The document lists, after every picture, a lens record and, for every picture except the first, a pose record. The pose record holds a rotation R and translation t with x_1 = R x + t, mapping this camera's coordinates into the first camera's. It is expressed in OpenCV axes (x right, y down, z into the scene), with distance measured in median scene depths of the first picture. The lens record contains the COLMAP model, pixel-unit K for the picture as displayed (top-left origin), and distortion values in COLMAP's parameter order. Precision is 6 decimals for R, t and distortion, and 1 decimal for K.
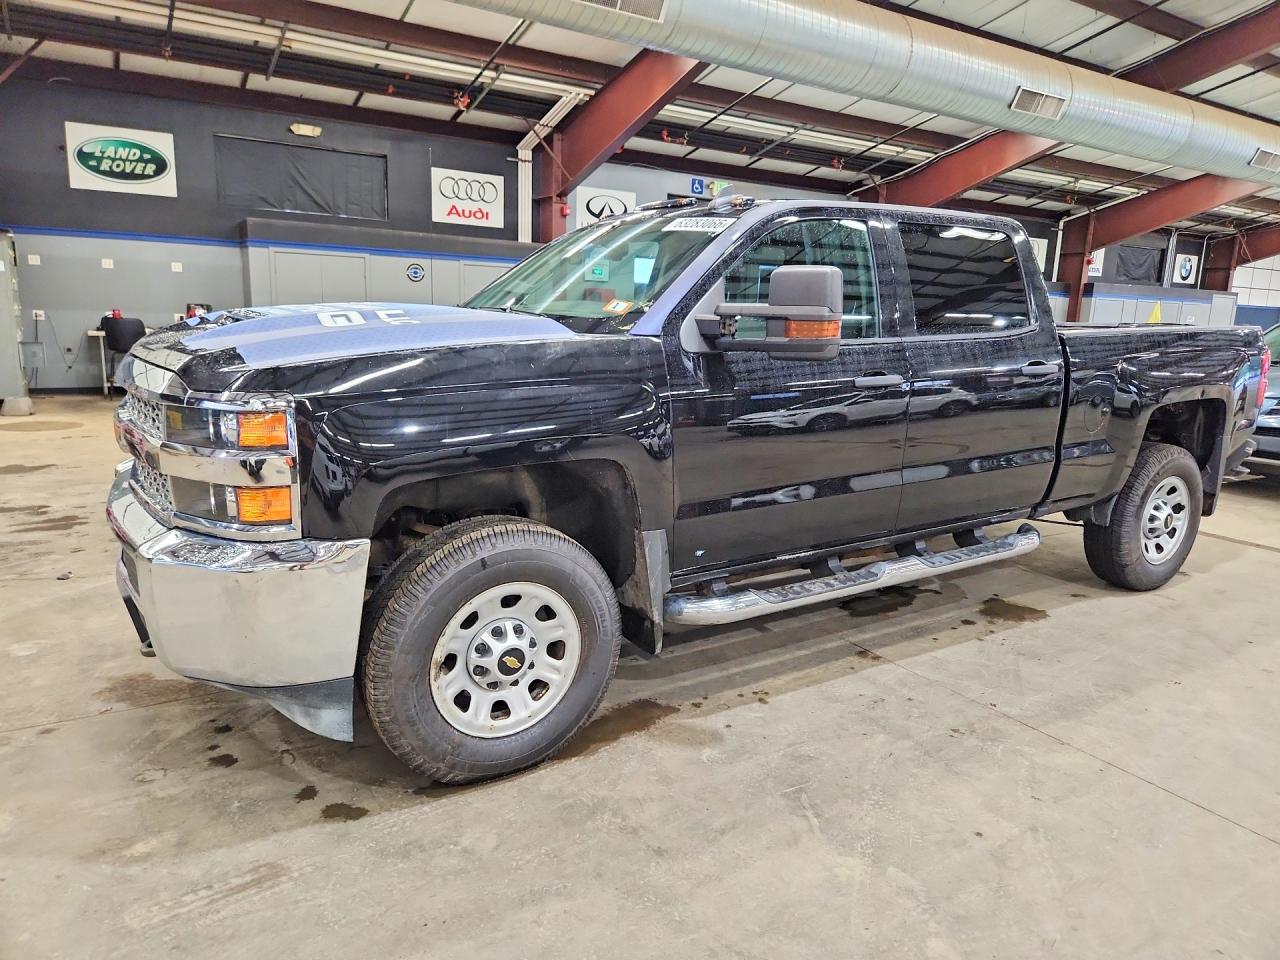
lens RADIAL K [[865.5, 0, 654.1], [0, 865.5, 483.9], [0, 0, 1]] dist [0.061410, -0.052076]
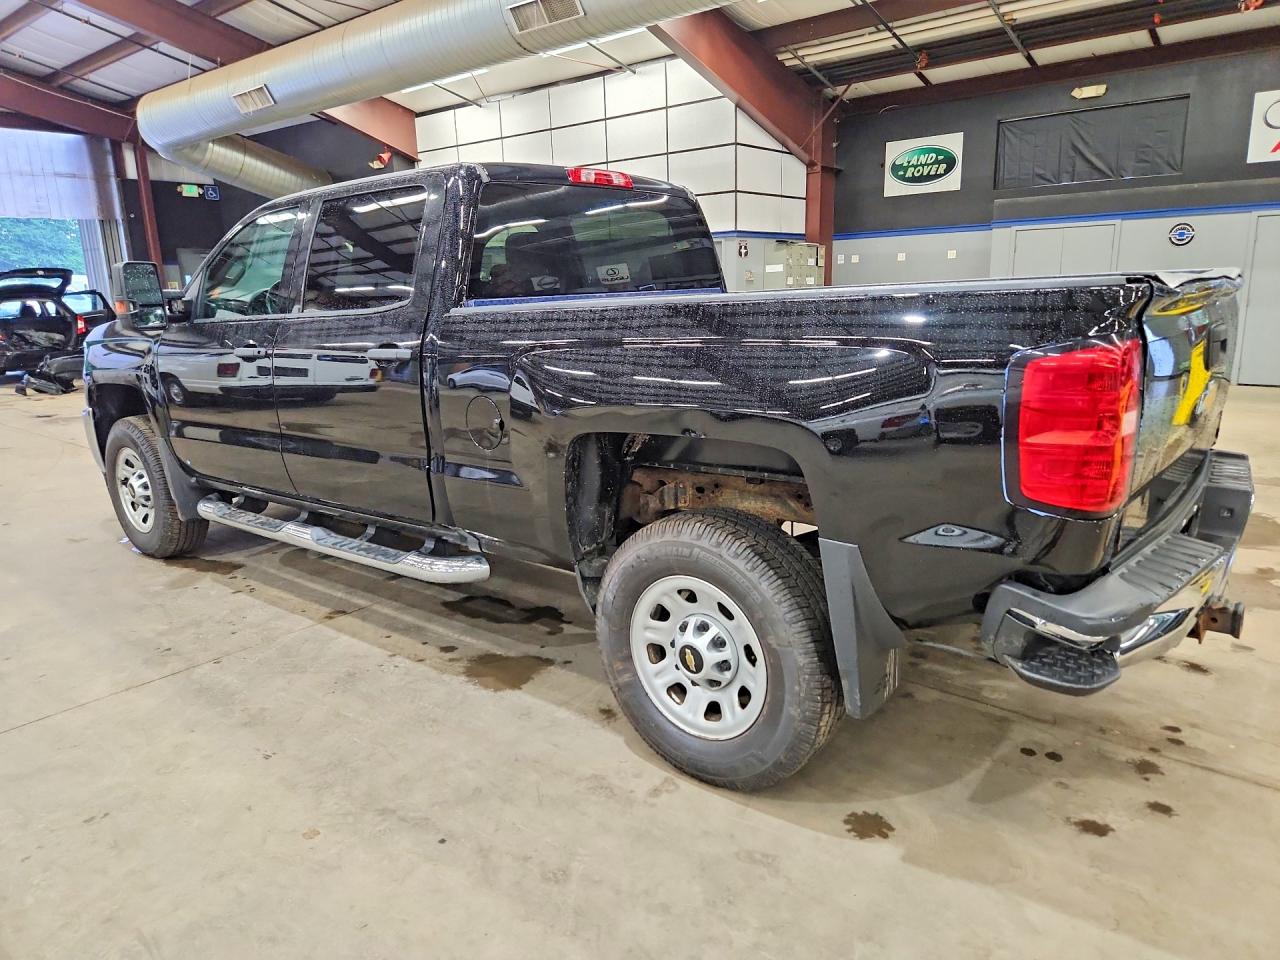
lens RADIAL K [[856.4, 0, 640.0], [0, 856.4, 480.0], [0, 0, 1]] dist [0.031338, -0.001056]
pose [[0.295346, 0.173174, -0.939565, 1.083039], [-0.153845, 0.979222, 0.132123, -0.131927], [0.942922, 0.105526, 0.315851, 0.824339]]
